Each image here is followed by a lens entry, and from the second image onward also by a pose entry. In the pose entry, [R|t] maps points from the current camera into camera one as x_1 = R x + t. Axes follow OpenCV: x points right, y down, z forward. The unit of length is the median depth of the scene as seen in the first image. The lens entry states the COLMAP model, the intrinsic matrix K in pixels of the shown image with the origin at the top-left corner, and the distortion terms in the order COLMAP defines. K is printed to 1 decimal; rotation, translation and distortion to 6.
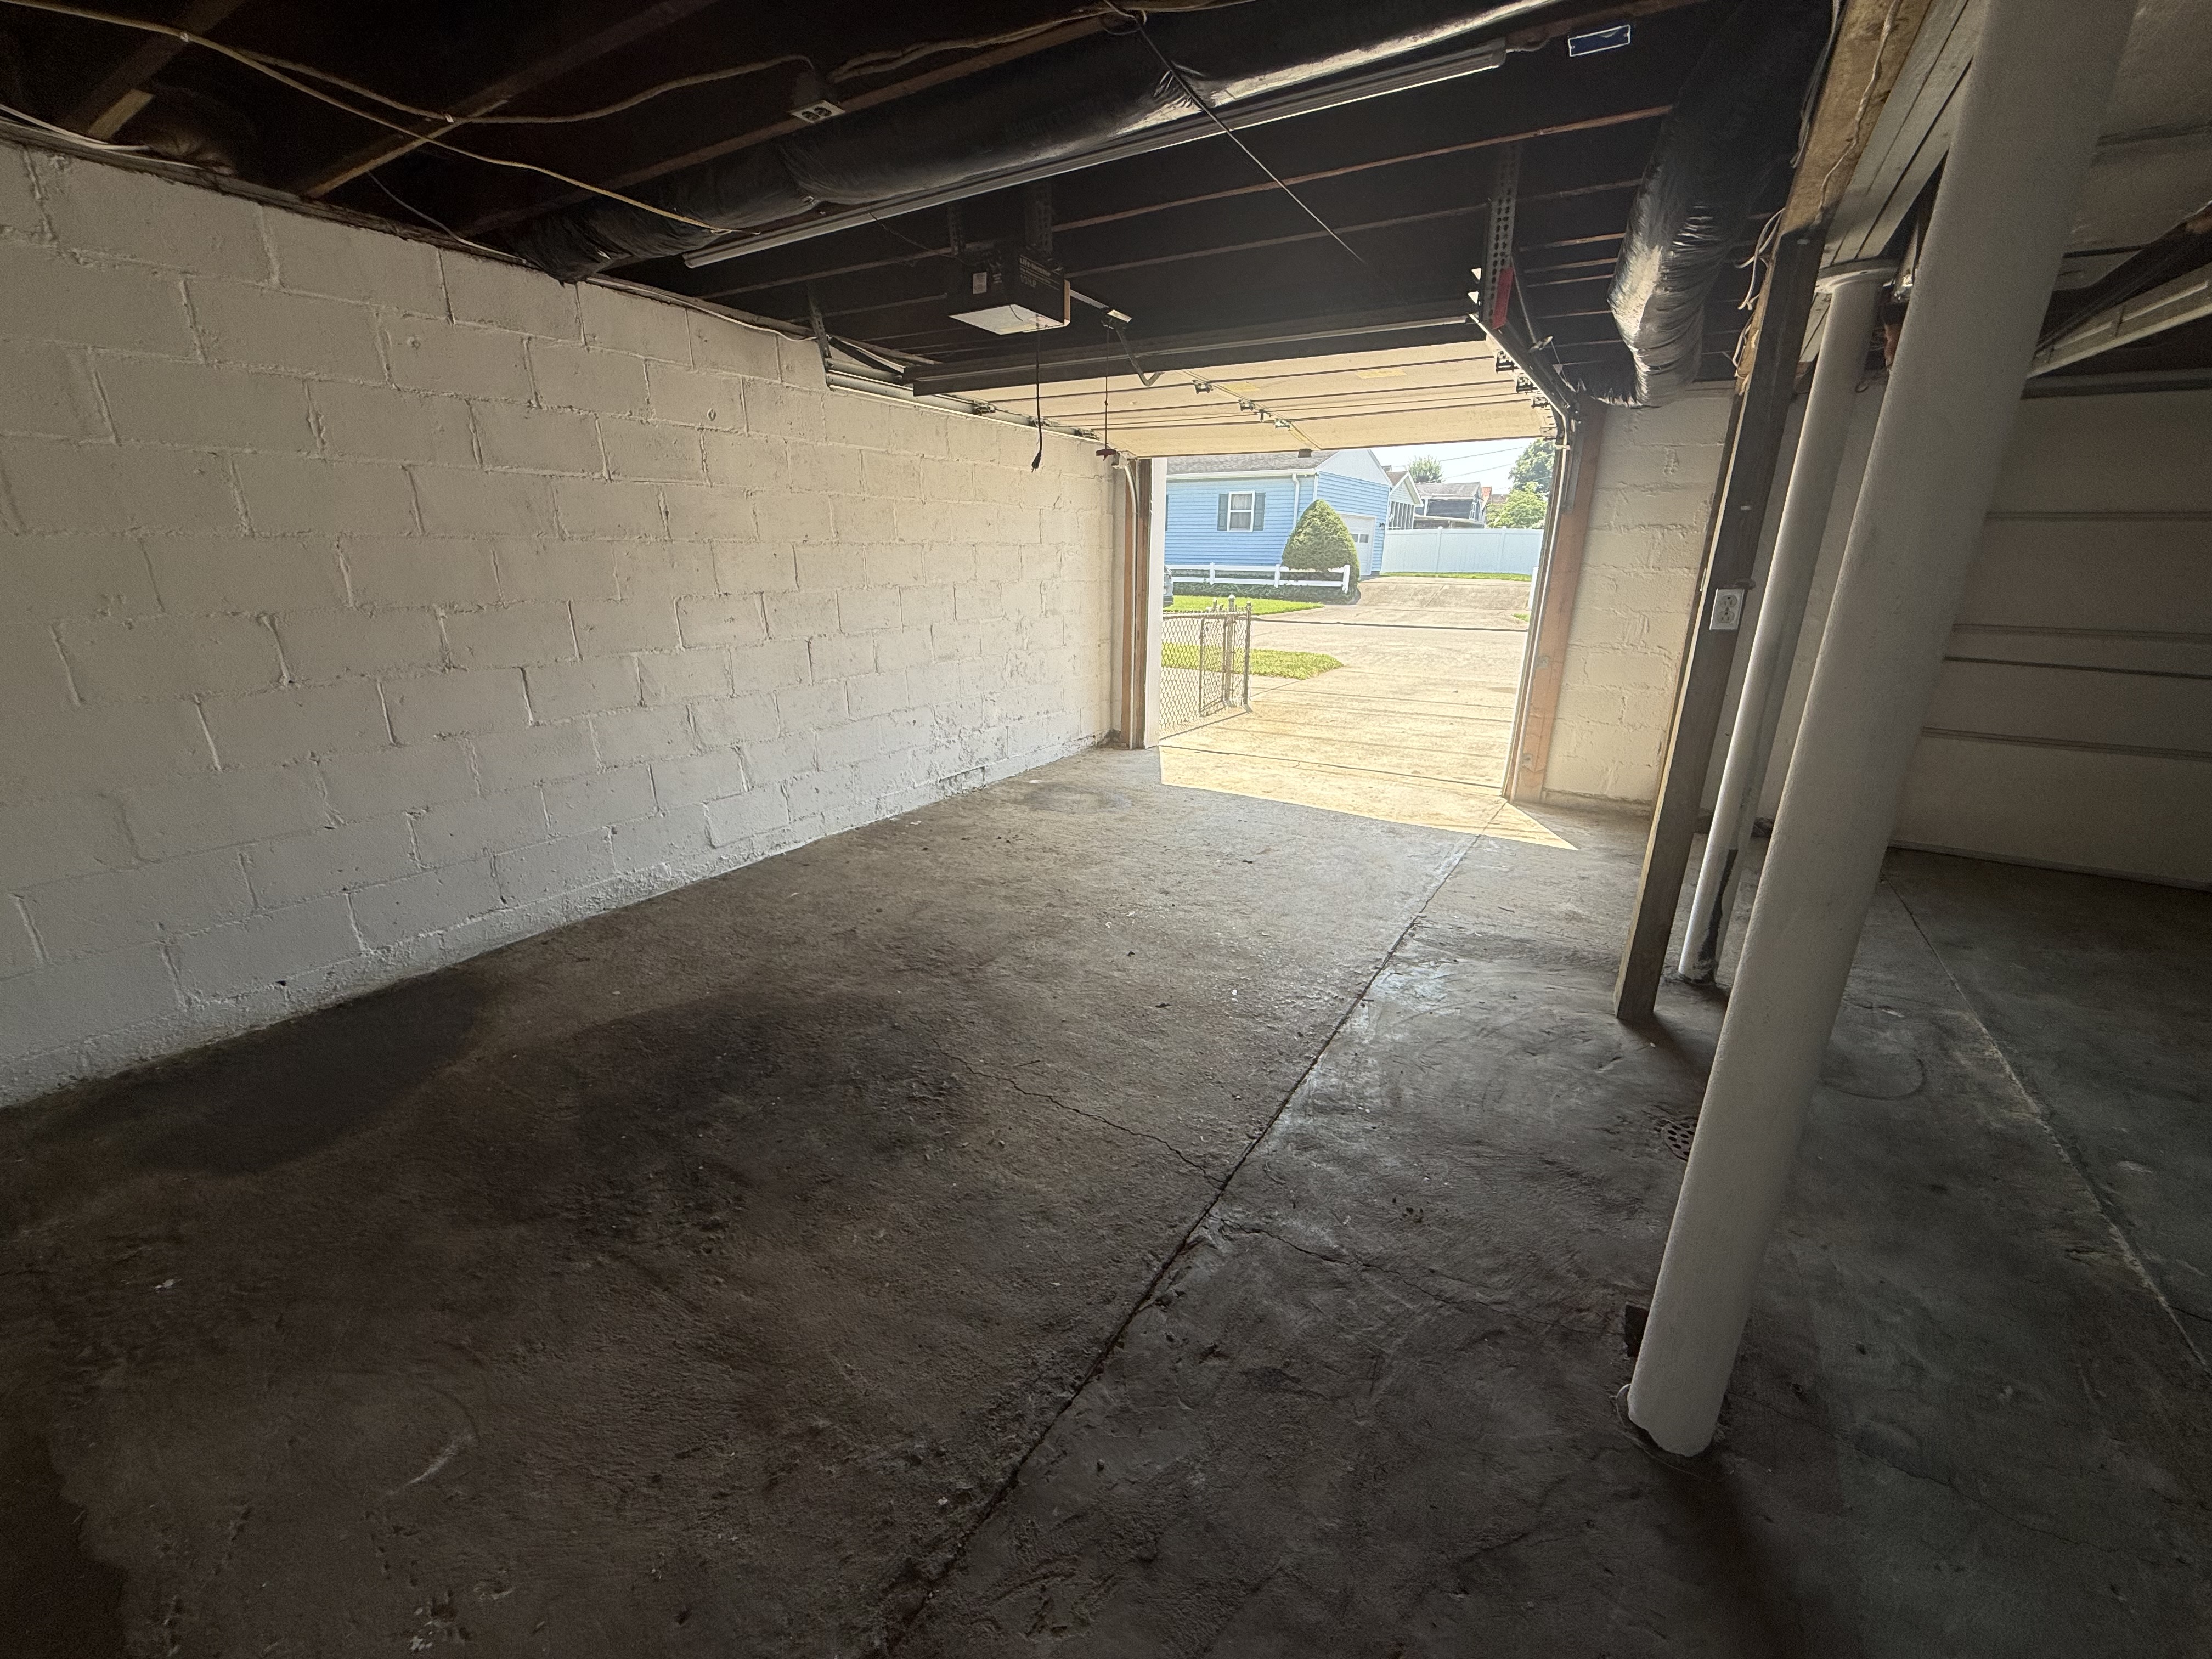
lens RADIAL K [[883.5, 0, 1102.0], [0, 883.5, 826.1], [0, 0, 1]] dist [-0.000249, 0.000308]
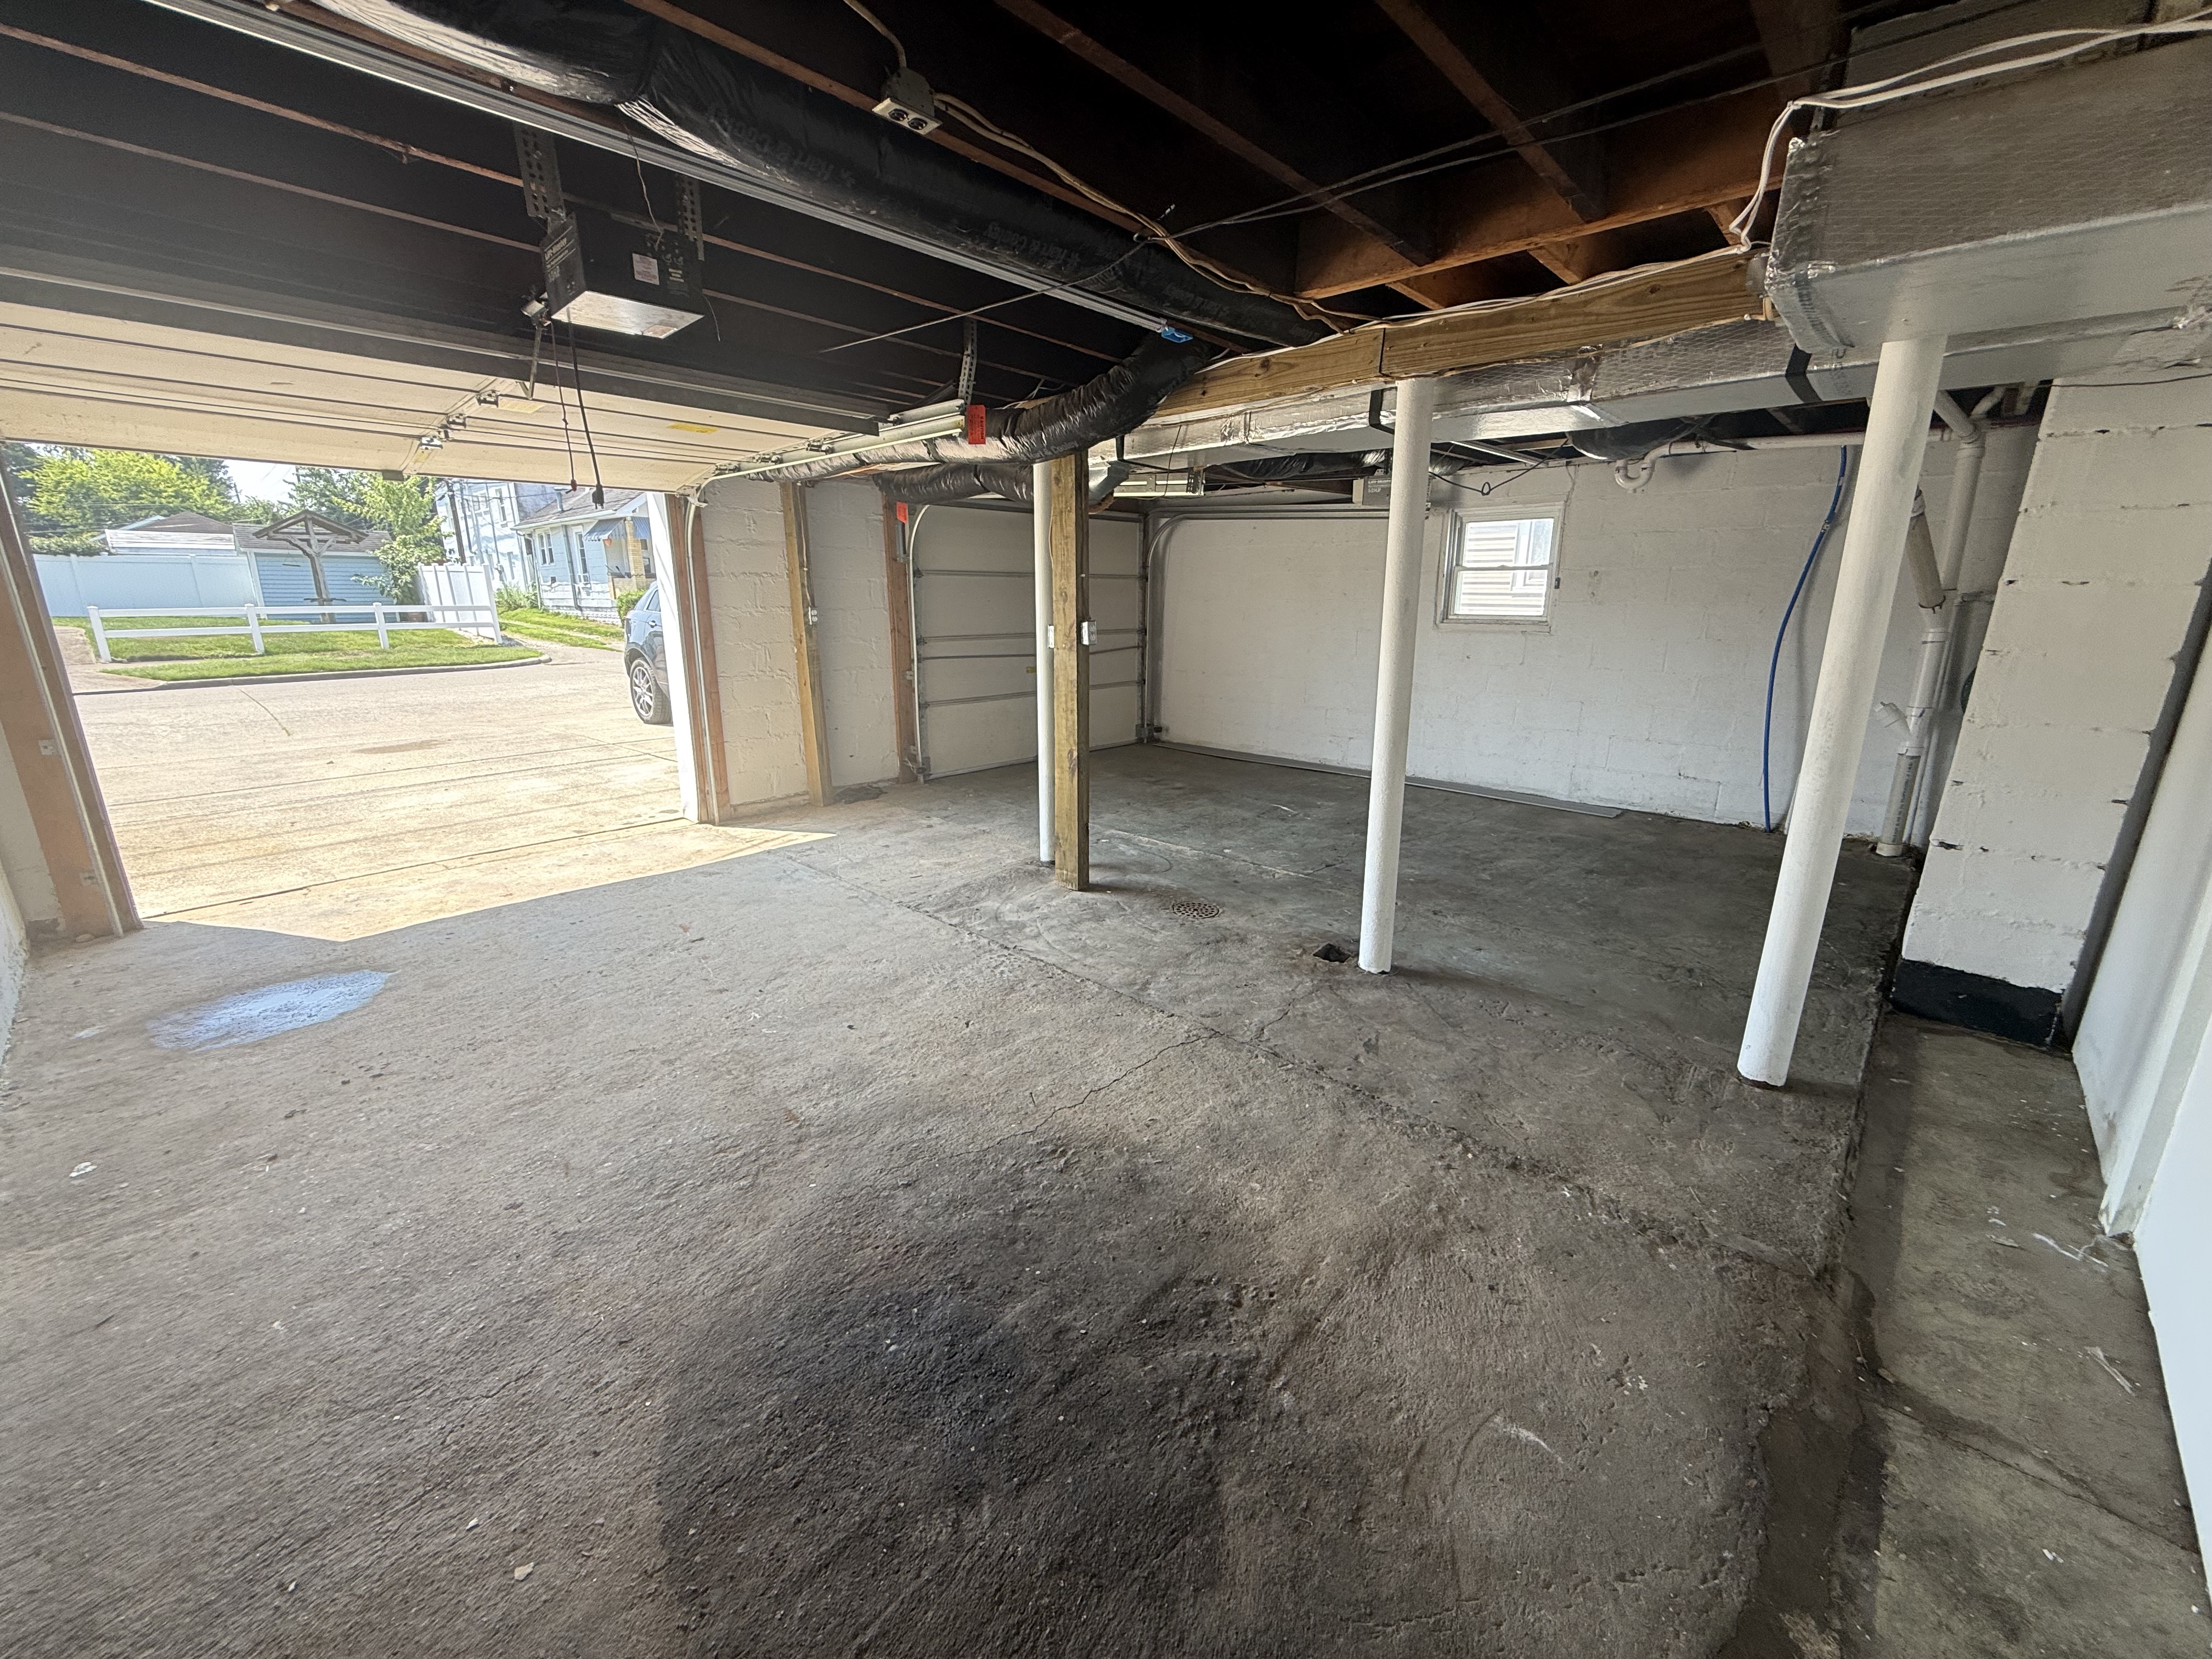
lens RADIAL K [[883.5, 0, 1102.0], [0, 883.5, 826.1], [0, 0, 1]] dist [-0.000249, 0.000308]
pose [[0.192441, -0.261700, 0.945769, -0.825667], [0.290824, 0.935696, 0.199737, -0.183614], [-0.937224, 0.236615, 0.256174, 0.498176]]
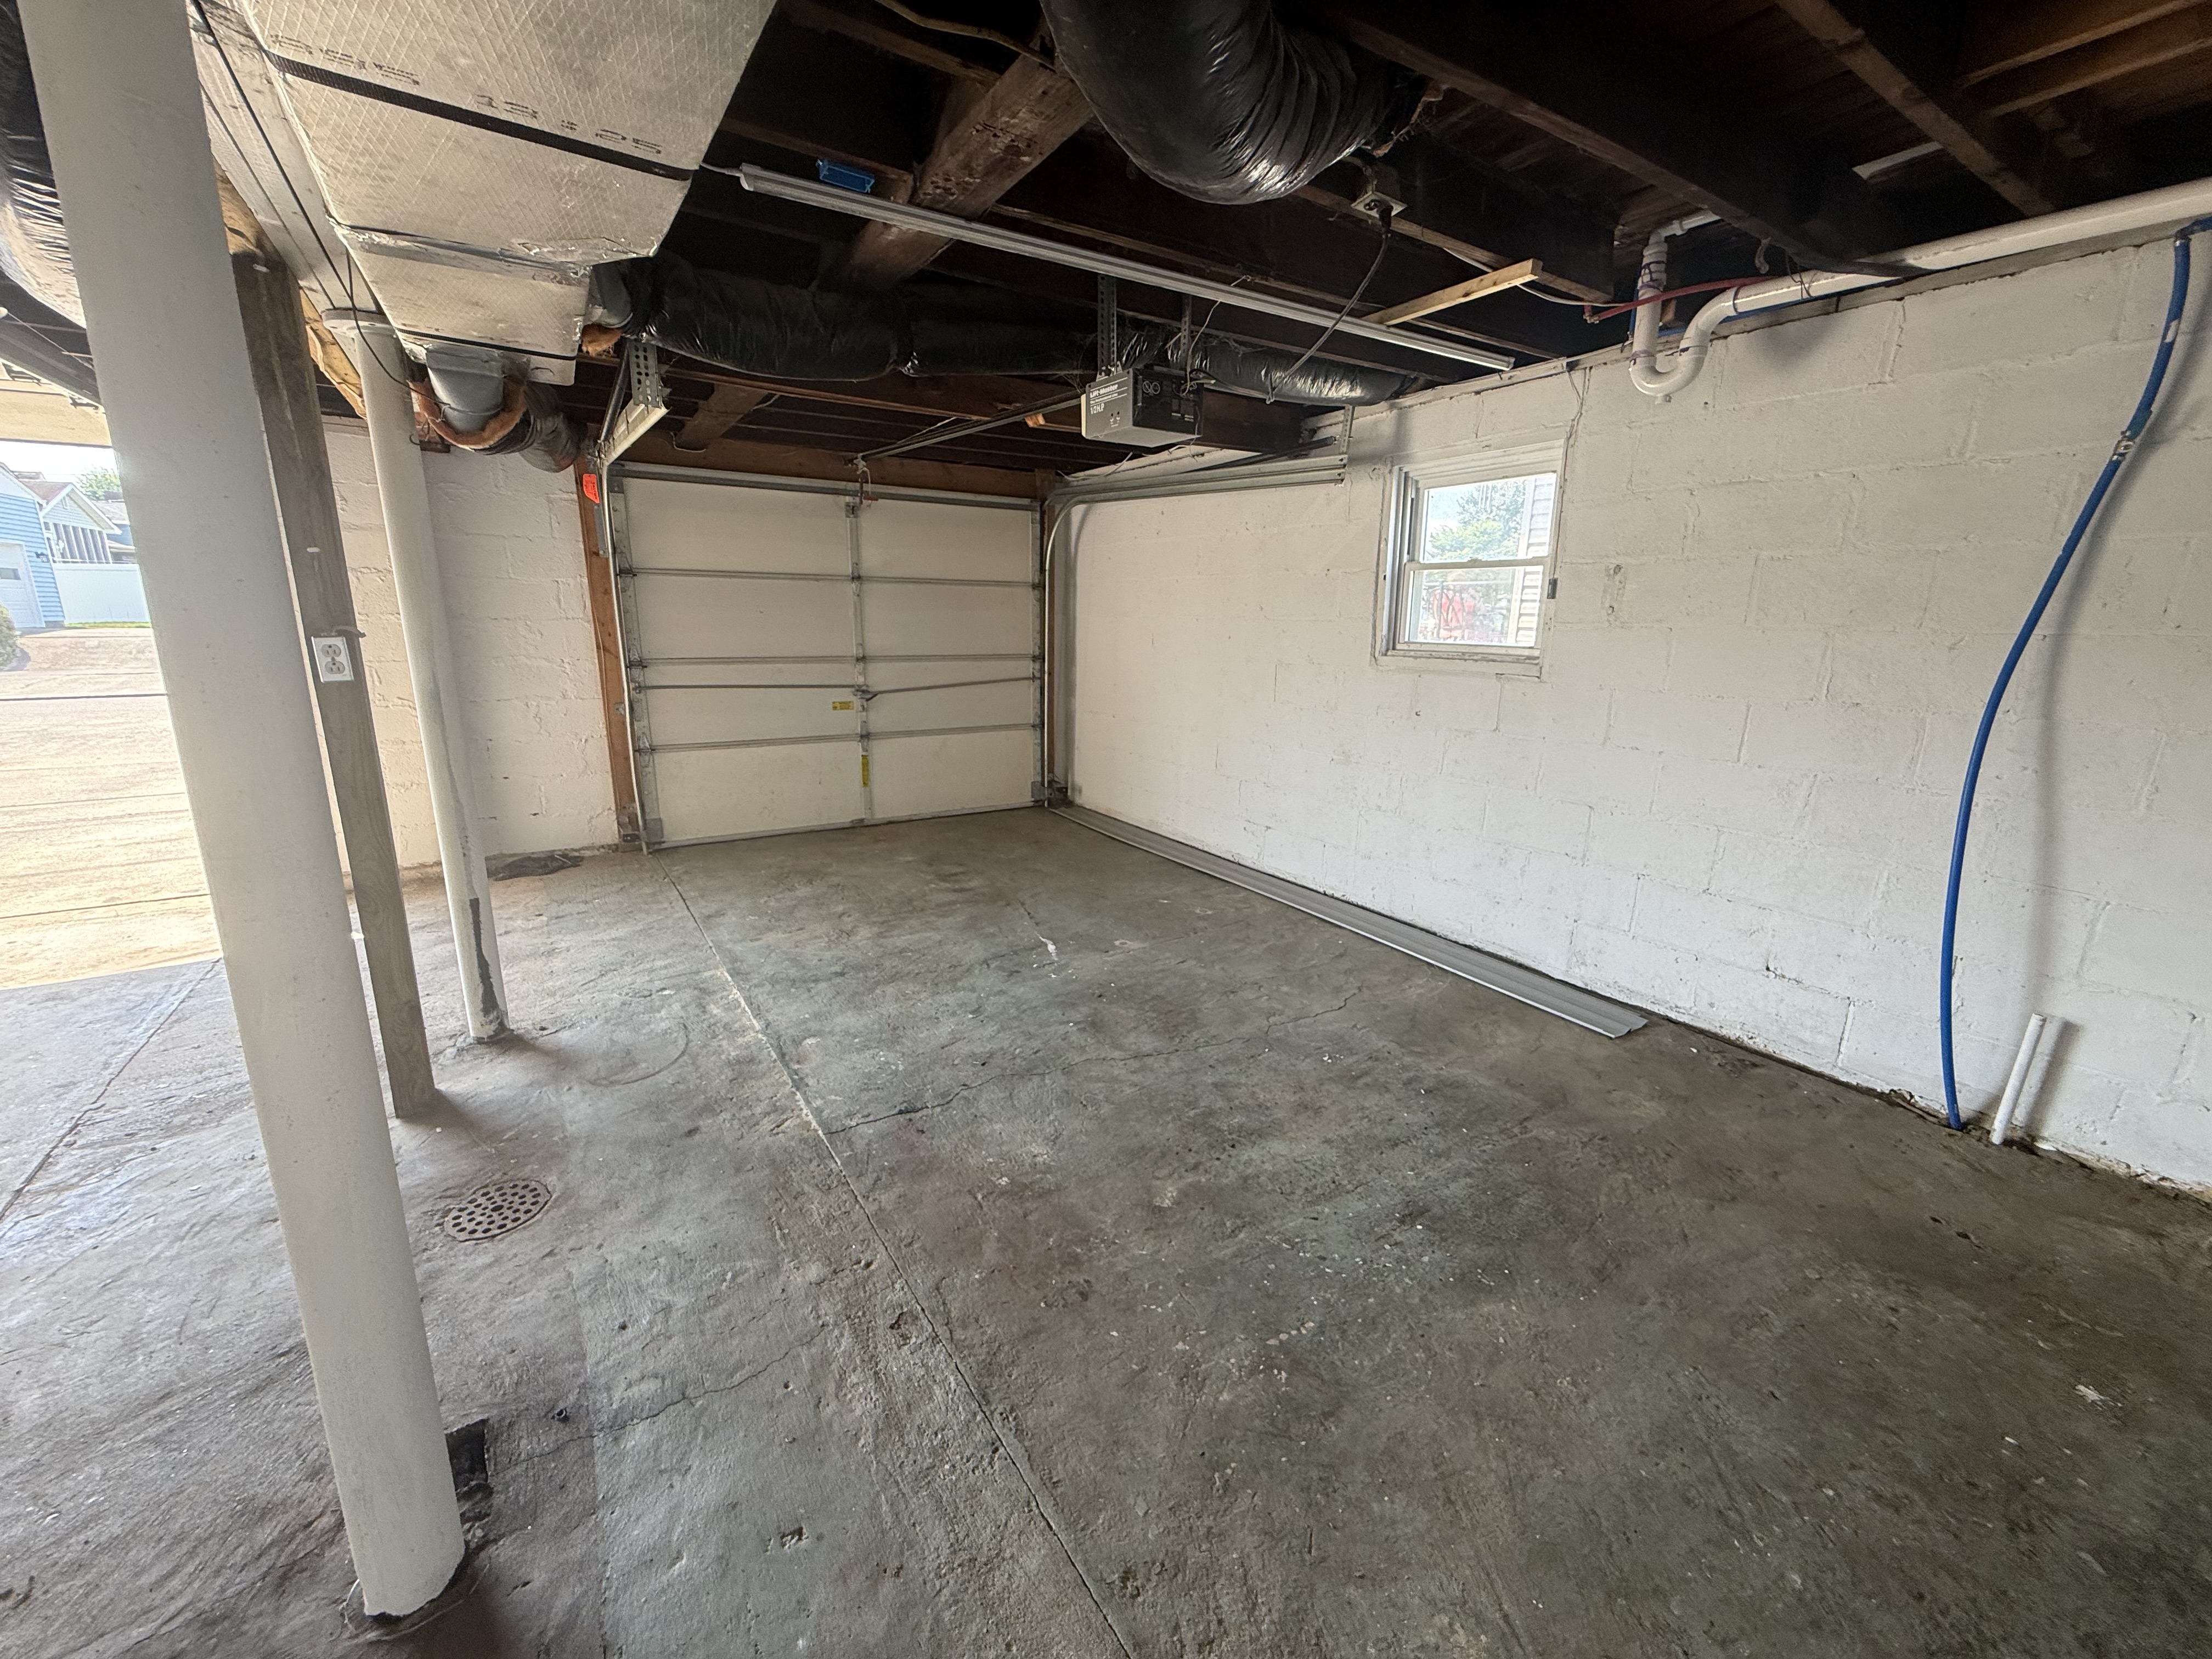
lens RADIAL K [[883.5, 0, 1102.0], [0, 883.5, 826.1], [0, 0, 1]] dist [-0.000249, 0.000308]
pose [[0.423585, -0.217143, 0.879446, 0.160112], [0.259747, 0.959192, 0.111726, 0.020313], [-0.867817, 0.181108, 0.462701, -0.065734]]
